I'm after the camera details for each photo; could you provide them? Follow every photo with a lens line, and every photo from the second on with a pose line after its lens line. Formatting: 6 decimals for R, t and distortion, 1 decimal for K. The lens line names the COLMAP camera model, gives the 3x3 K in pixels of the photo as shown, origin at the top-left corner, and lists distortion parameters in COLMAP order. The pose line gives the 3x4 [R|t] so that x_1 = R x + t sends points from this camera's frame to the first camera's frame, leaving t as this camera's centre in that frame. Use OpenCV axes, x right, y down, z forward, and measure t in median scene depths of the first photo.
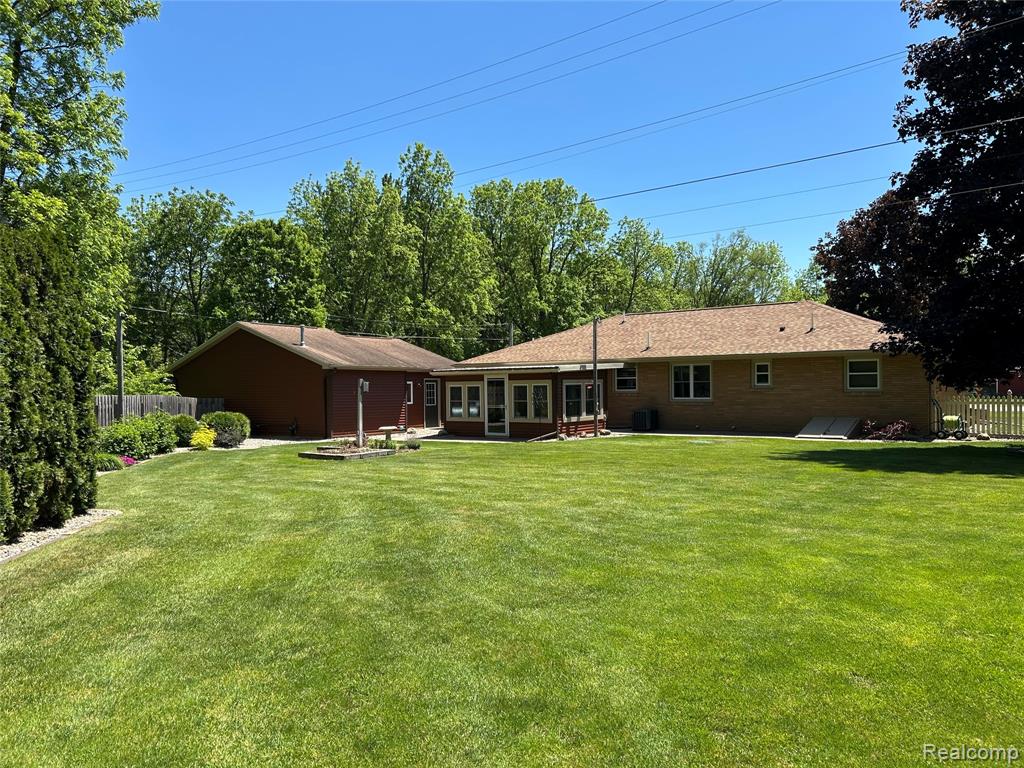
lens RADIAL K [[761.3, 0, 510.5], [0, 761.3, 384.9], [0, 0, 1]] dist [0.096960, -0.117450]
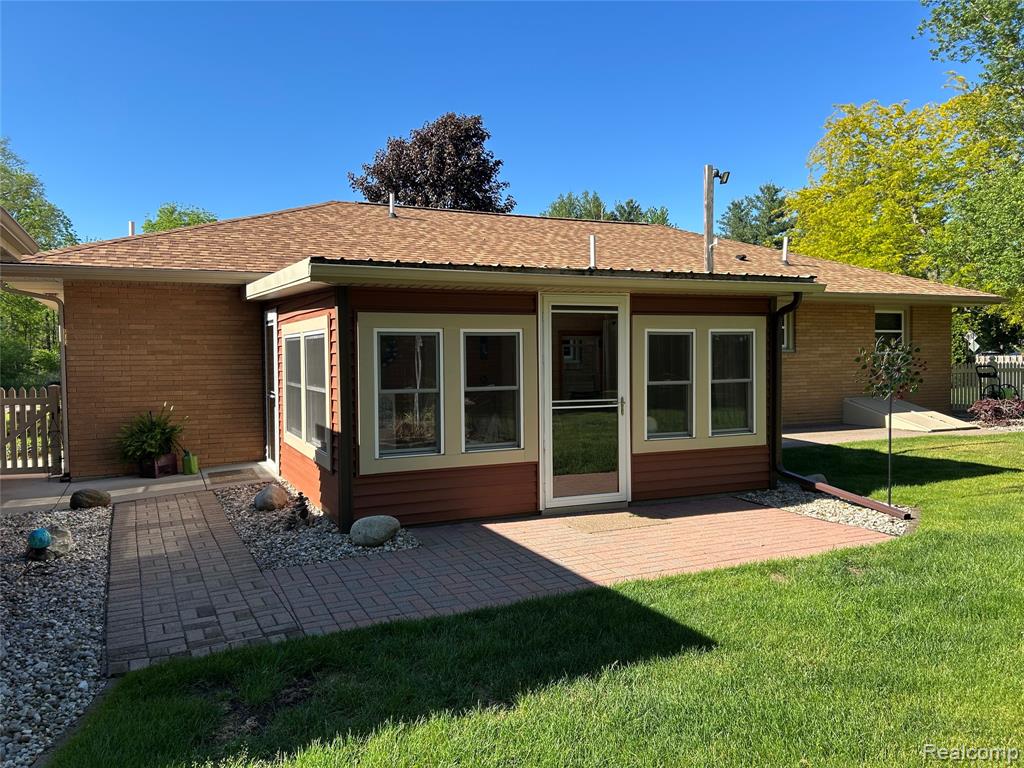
lens RADIAL K [[761.3, 0, 510.5], [0, 761.3, 384.9], [0, 0, 1]] dist [0.096960, -0.117450]
pose [[0.482600, -0.023197, 0.875534, -0.980239], [0.001096, 0.999664, 0.025882, 0.046572], [-0.875840, -0.011531, 0.482464, 3.058898]]
